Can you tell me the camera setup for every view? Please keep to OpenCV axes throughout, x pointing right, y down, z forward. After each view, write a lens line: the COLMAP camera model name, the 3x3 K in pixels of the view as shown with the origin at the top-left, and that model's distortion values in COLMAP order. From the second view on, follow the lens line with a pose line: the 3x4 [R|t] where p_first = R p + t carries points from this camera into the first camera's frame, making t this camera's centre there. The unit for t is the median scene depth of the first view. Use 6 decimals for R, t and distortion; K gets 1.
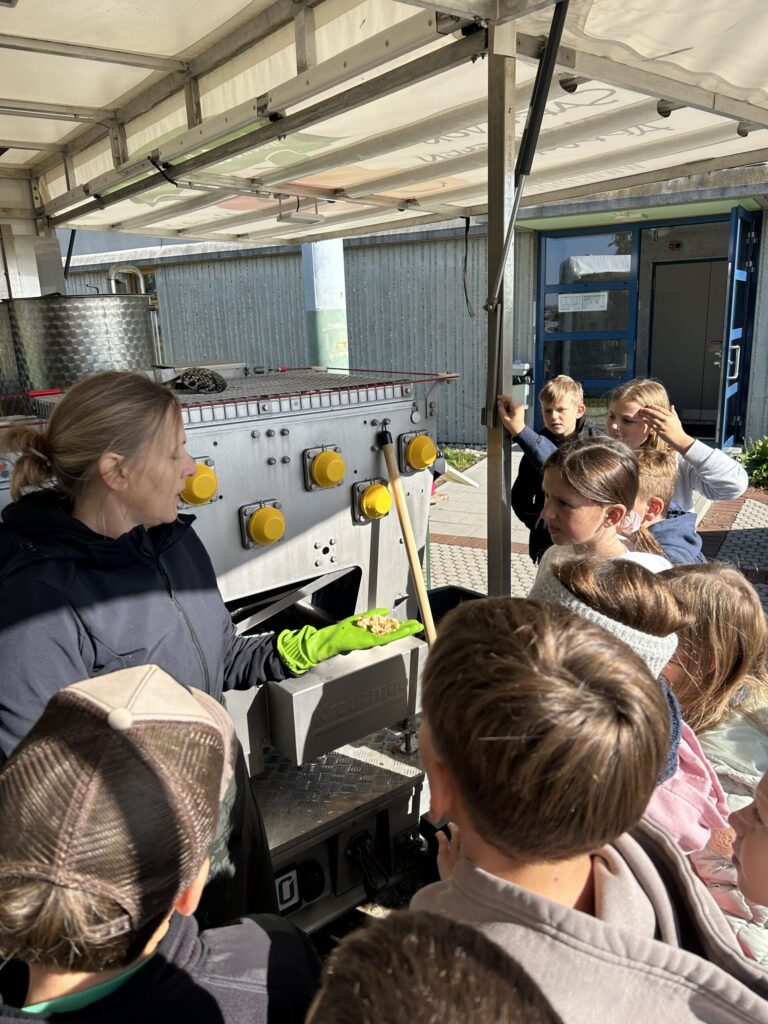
lens RADIAL K [[776.5, 0, 384.5], [0, 776.5, 513.0], [0, 0, 1]] dist [0.000708, -0.001318]
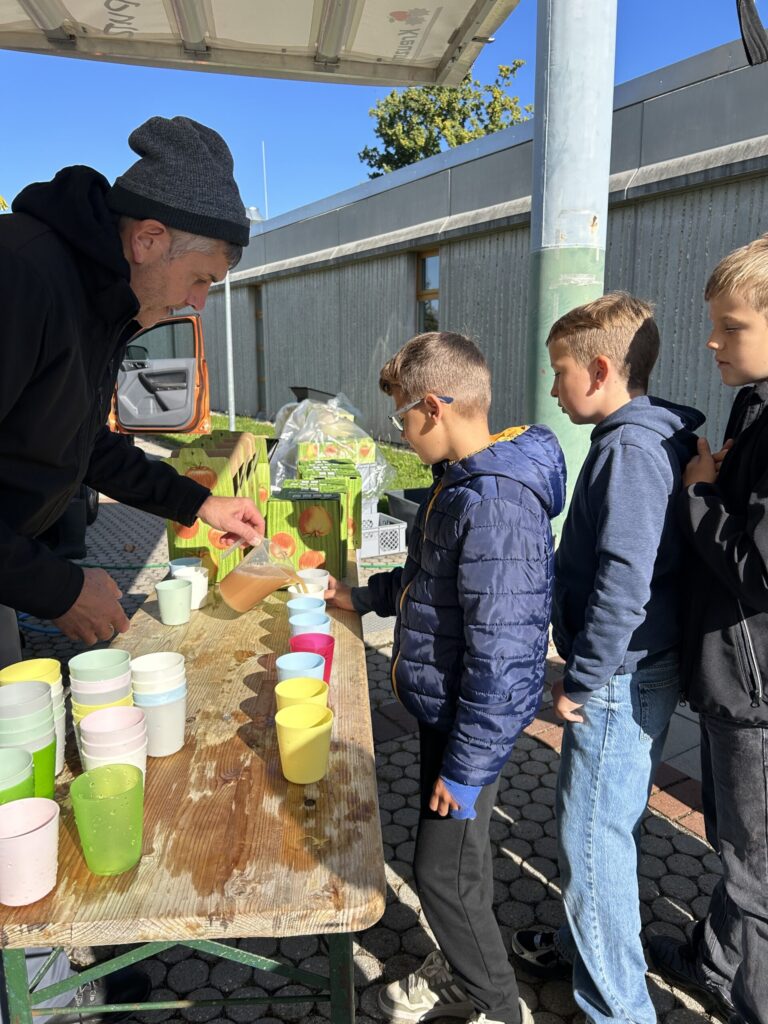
lens RADIAL K [[776.5, 0, 383.7], [0, 776.5, 510.9], [0, 0, 1]] dist [0.000708, -0.001318]
pose [[0.876414, 0.126266, -0.464710, 0.056181], [-0.143968, 0.989579, -0.002637, -0.041472], [0.459534, 0.069215, 0.885459, 0.307684]]
